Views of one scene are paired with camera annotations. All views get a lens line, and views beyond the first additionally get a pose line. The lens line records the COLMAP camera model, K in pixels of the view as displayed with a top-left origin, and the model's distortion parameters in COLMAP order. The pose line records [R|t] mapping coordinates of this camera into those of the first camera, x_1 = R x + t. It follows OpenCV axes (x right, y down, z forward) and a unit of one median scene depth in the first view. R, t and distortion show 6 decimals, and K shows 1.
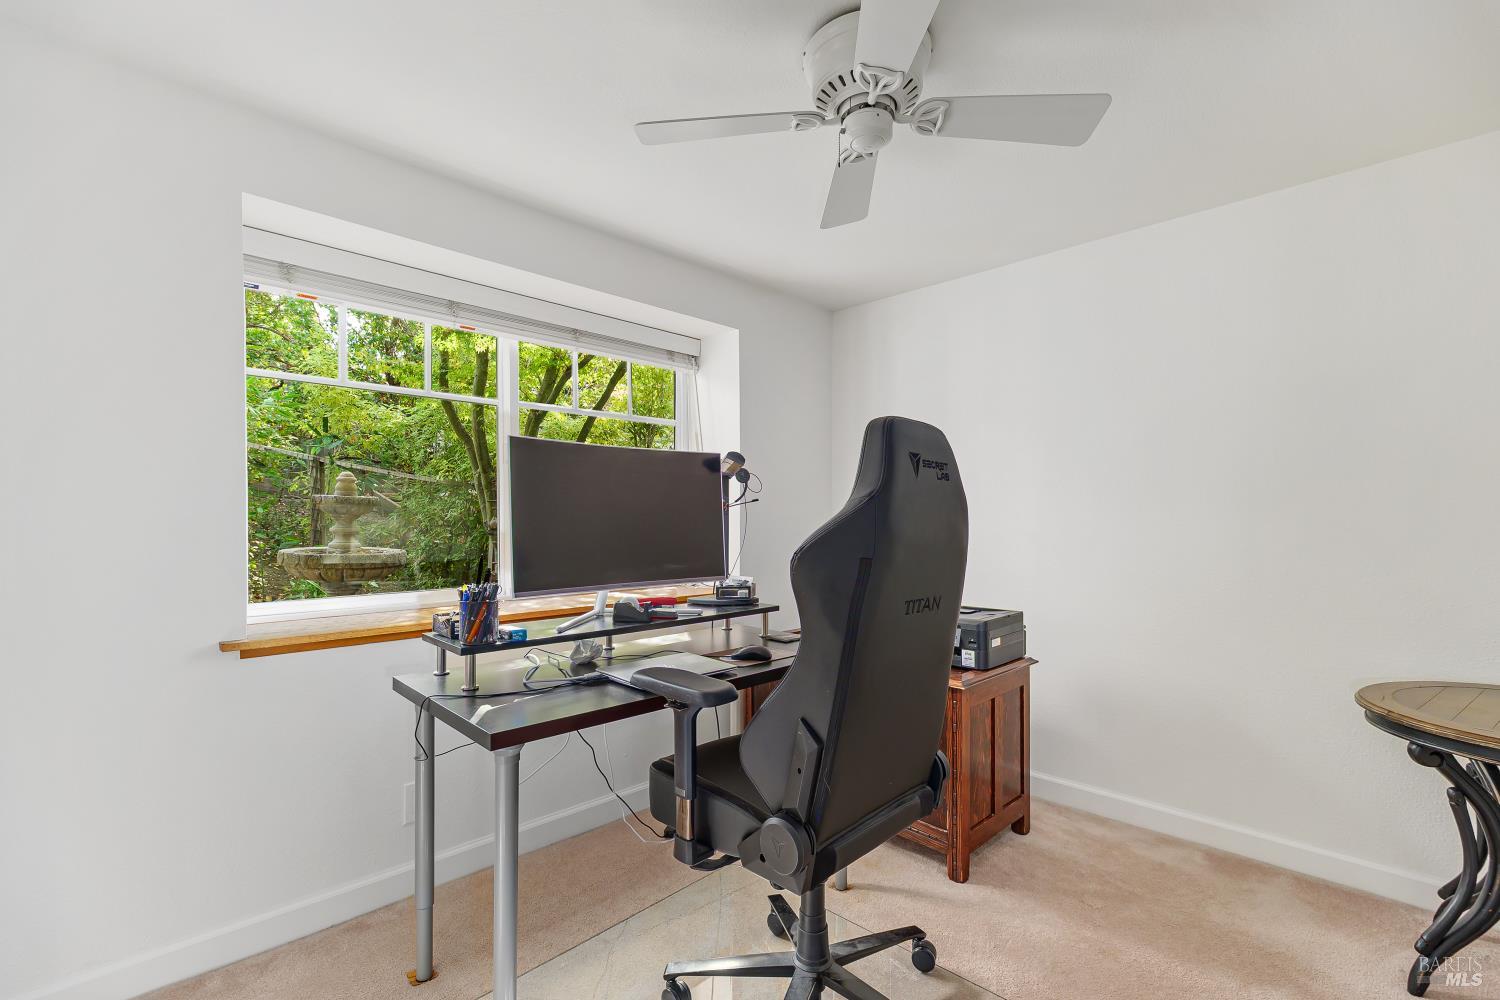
lens RADIAL K [[661.6, 0, 756.4], [0, 661.6, 509.2], [0, 0, 1]] dist [0.002664, 0.001113]
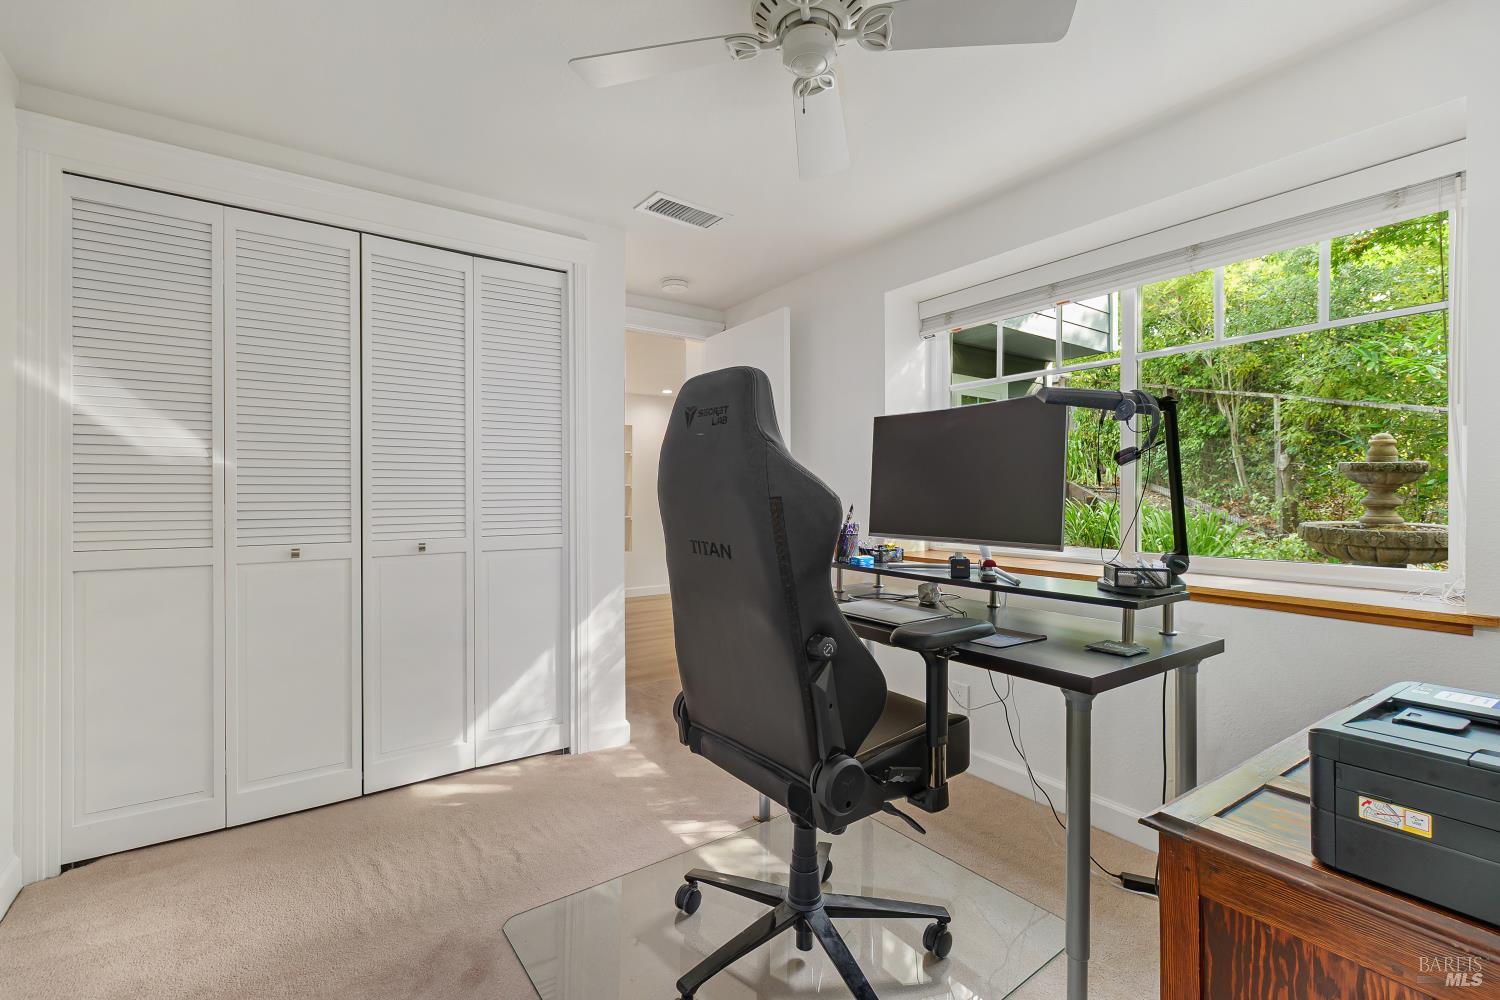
lens RADIAL K [[661.6, 0, 757.0], [0, 661.6, 497.8], [0, 0, 1]] dist [0.002664, 0.001113]
pose [[-0.159532, 0.005319, -0.987178, 1.019099], [0.006905, 0.999967, 0.004272, 0.048841], [0.987169, -0.006135, -0.159563, 0.998548]]
